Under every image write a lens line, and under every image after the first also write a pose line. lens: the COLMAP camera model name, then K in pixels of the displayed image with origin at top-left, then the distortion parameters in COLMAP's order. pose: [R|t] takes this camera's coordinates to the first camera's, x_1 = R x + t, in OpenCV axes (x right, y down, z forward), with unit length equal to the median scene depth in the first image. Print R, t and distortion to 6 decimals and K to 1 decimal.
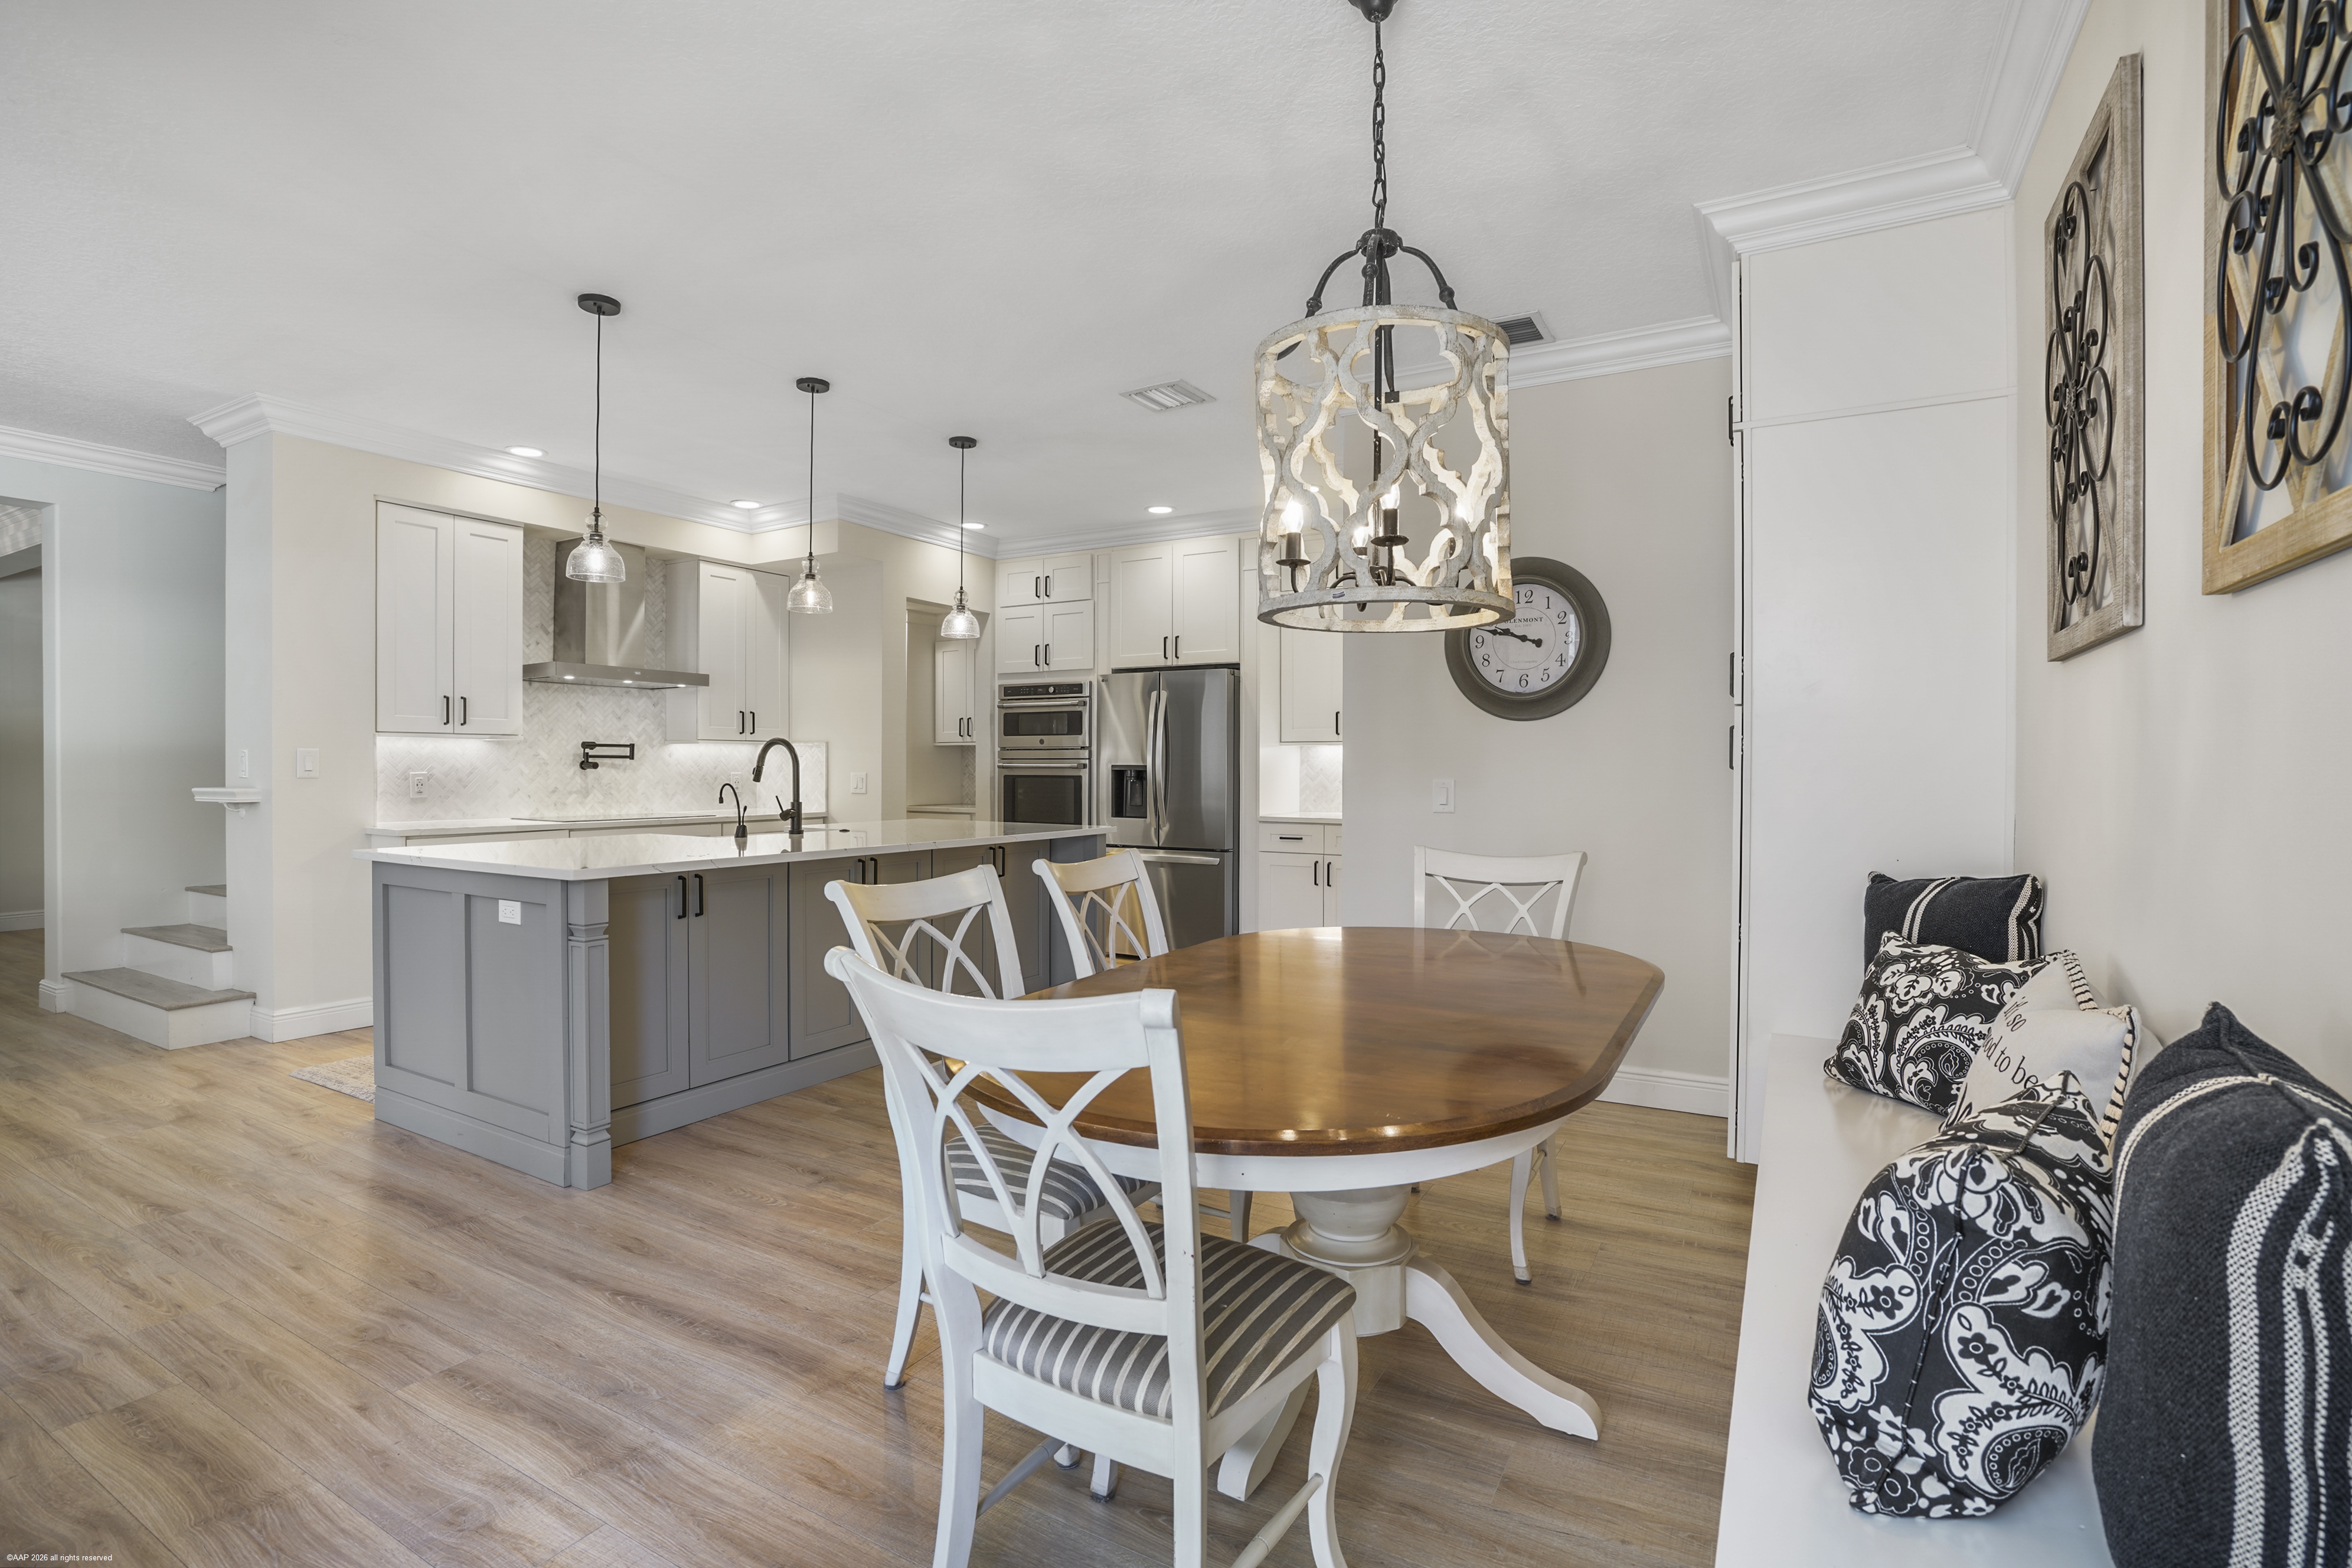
lens RADIAL K [[1103.6, 0, 1135.7], [0, 1103.6, 771.2], [0, 0, 1]] dist [-0.011373, 0.000477]
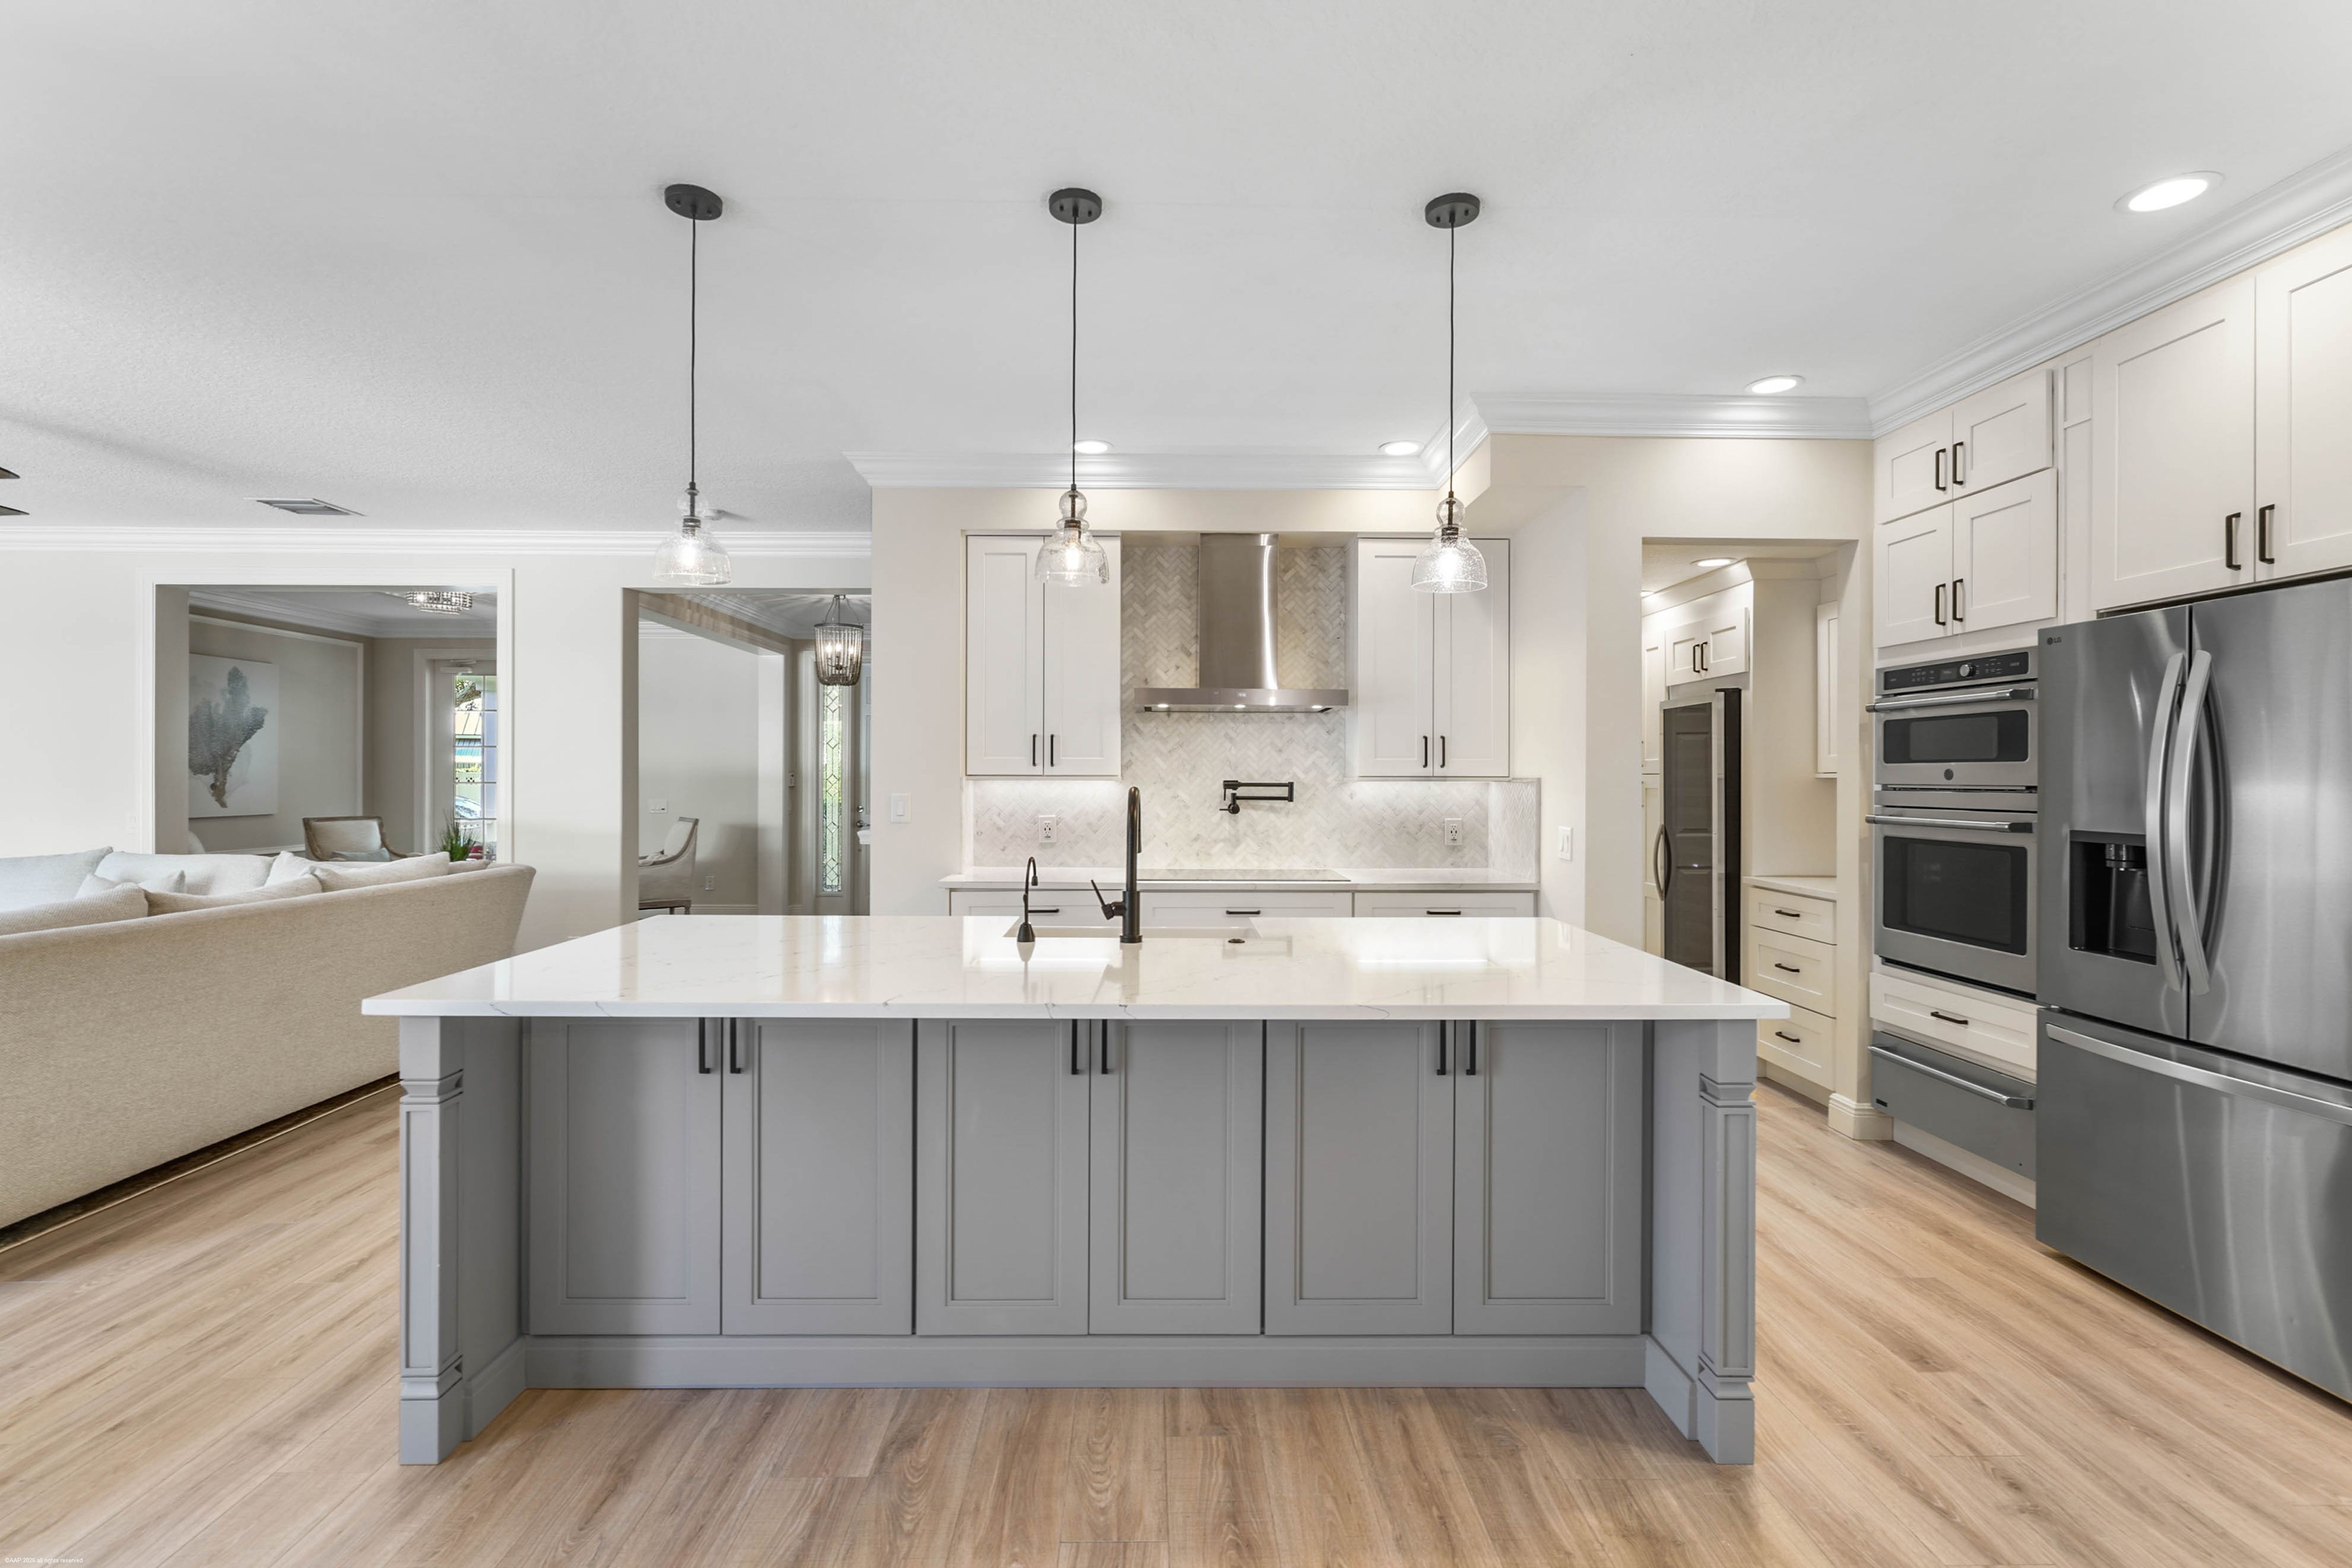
lens RADIAL K [[1073.1, 0, 1162.4], [0, 1073.1, 777.3], [0, 0, 1]] dist [-0.002648, -0.000316]
pose [[0.536034, -0.000868, -0.844196, 0.160842], [-0.006789, 0.999963, -0.005339, -0.024395], [0.844169, 0.008593, 0.536008, 0.515917]]
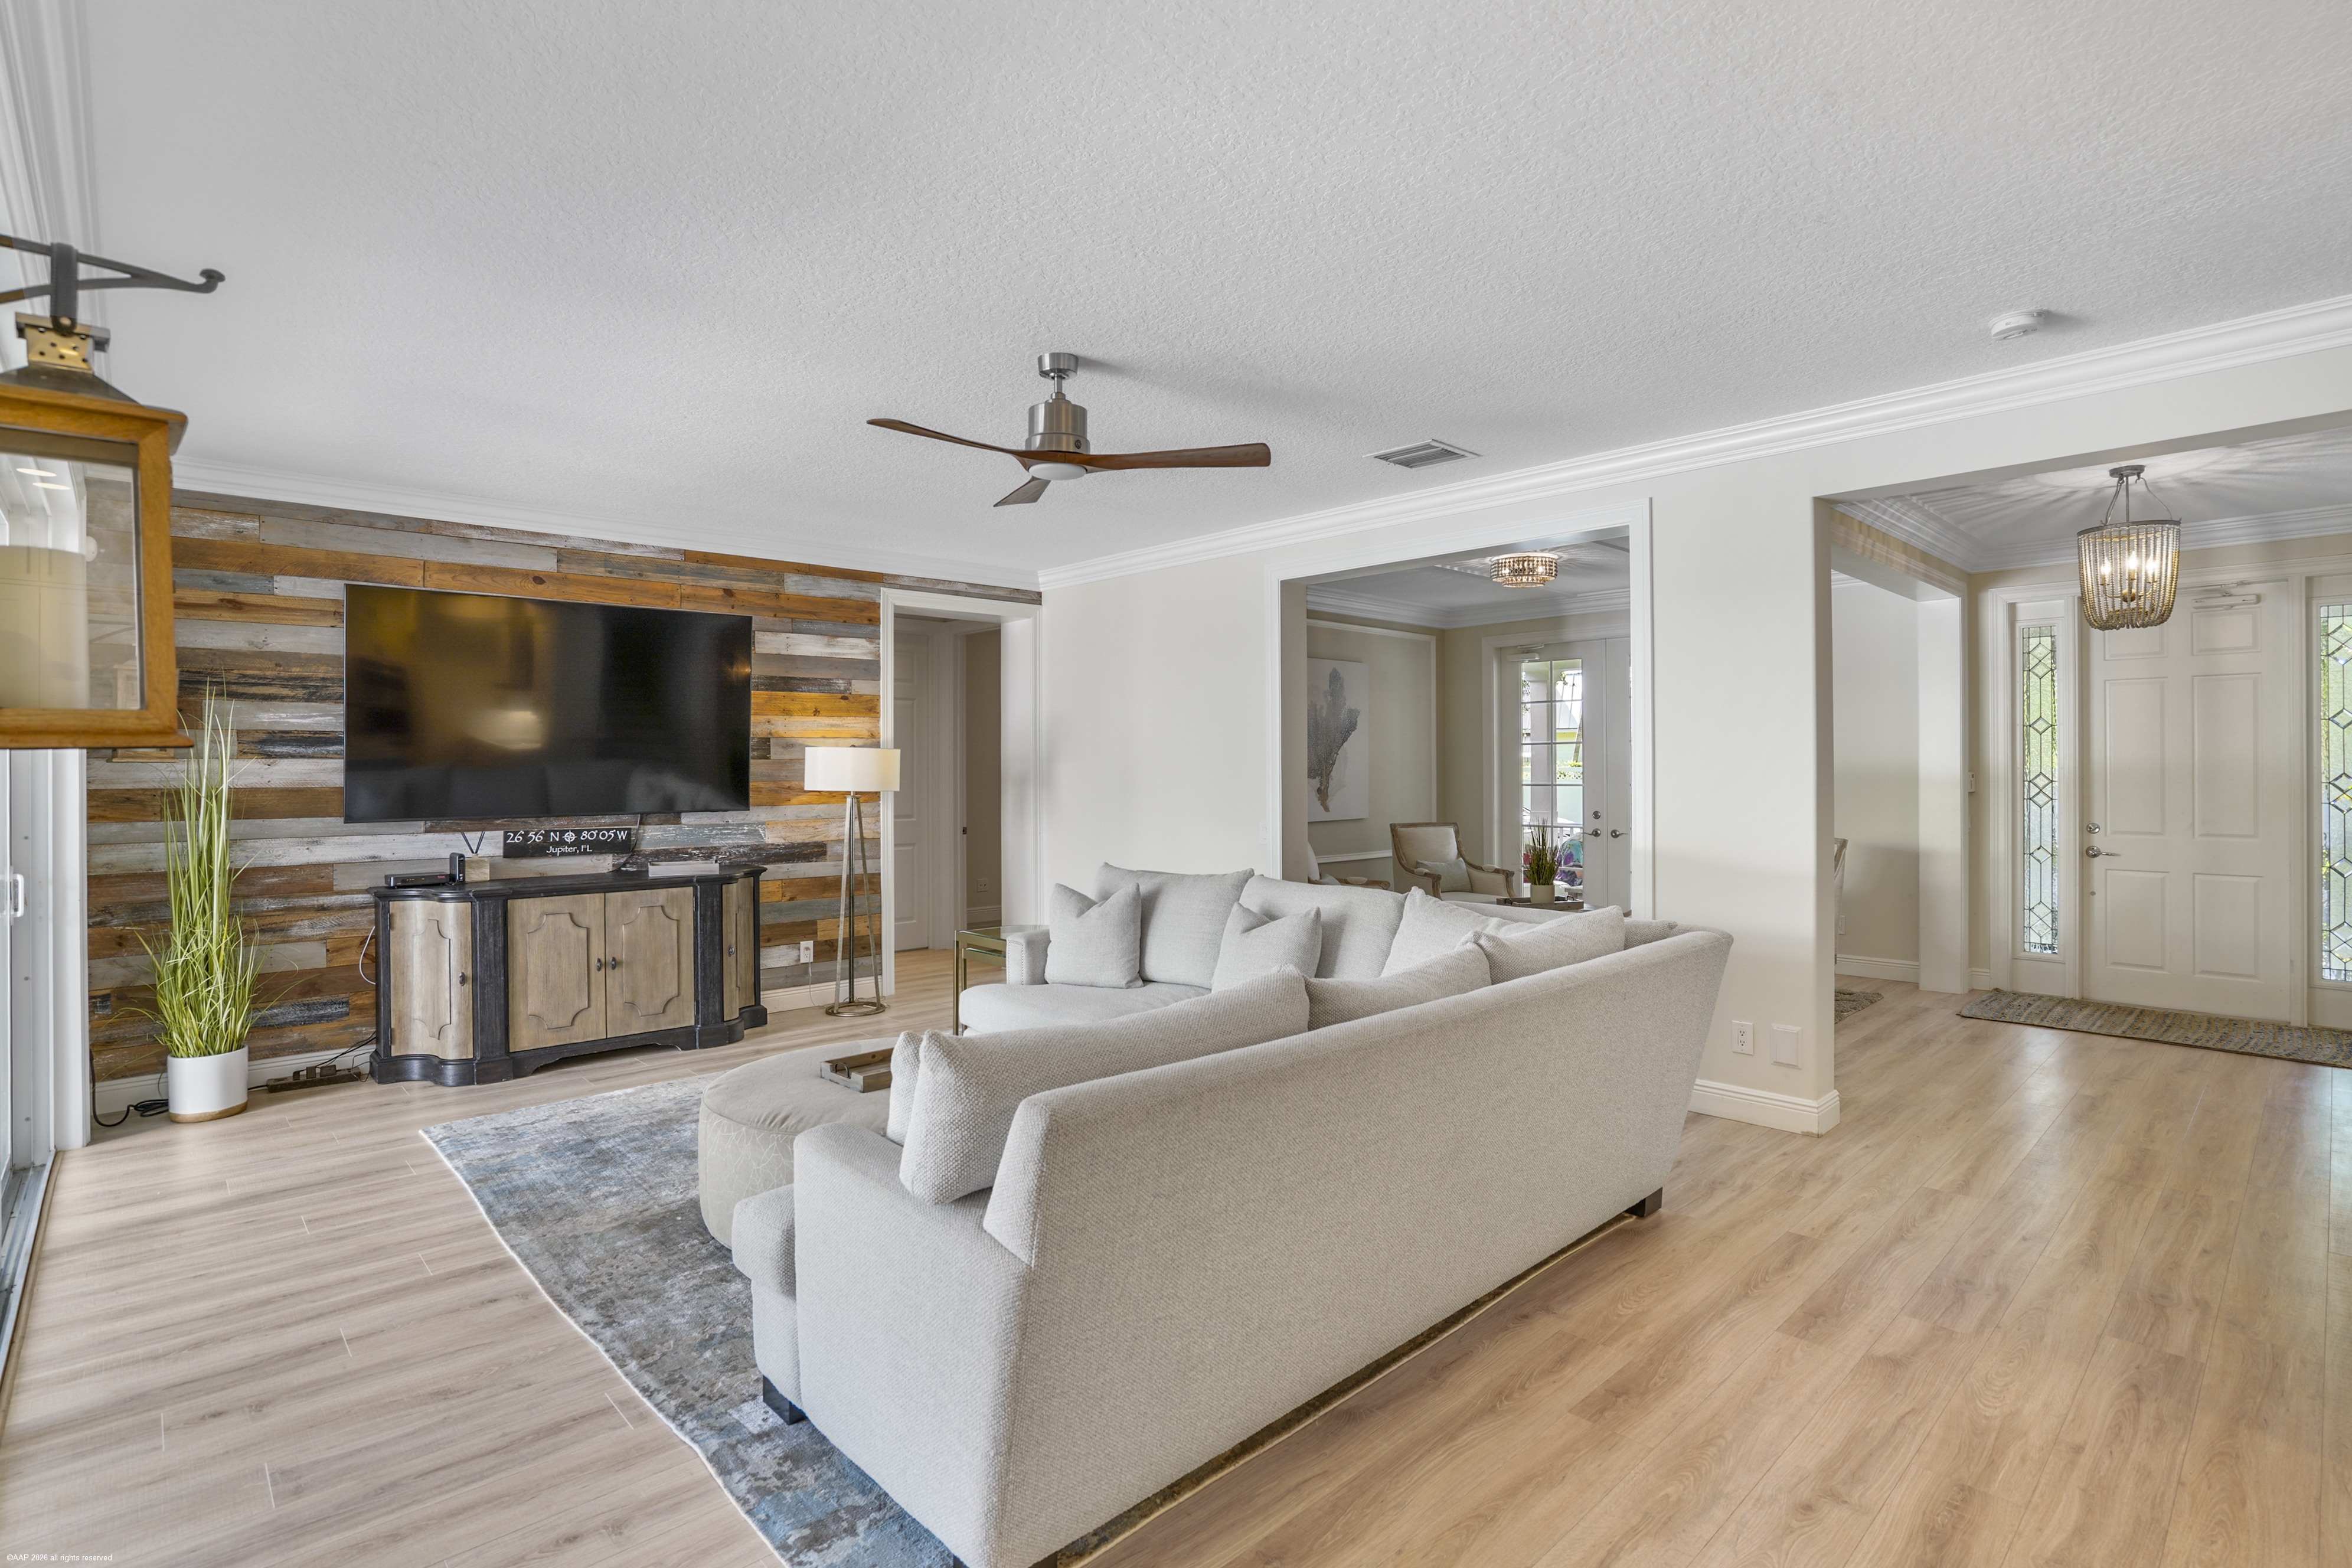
lens RADIAL K [[1138.5, 0, 1166.4], [0, 1138.5, 764.9], [0, 0, 1]] dist [-0.059823, 0.025791]
pose [[-0.268086, -0.004726, -0.963383, -0.196784], [-0.002090, 0.999988, -0.004324, -0.036704], [0.963393, 0.000855, -0.268092, 0.428209]]
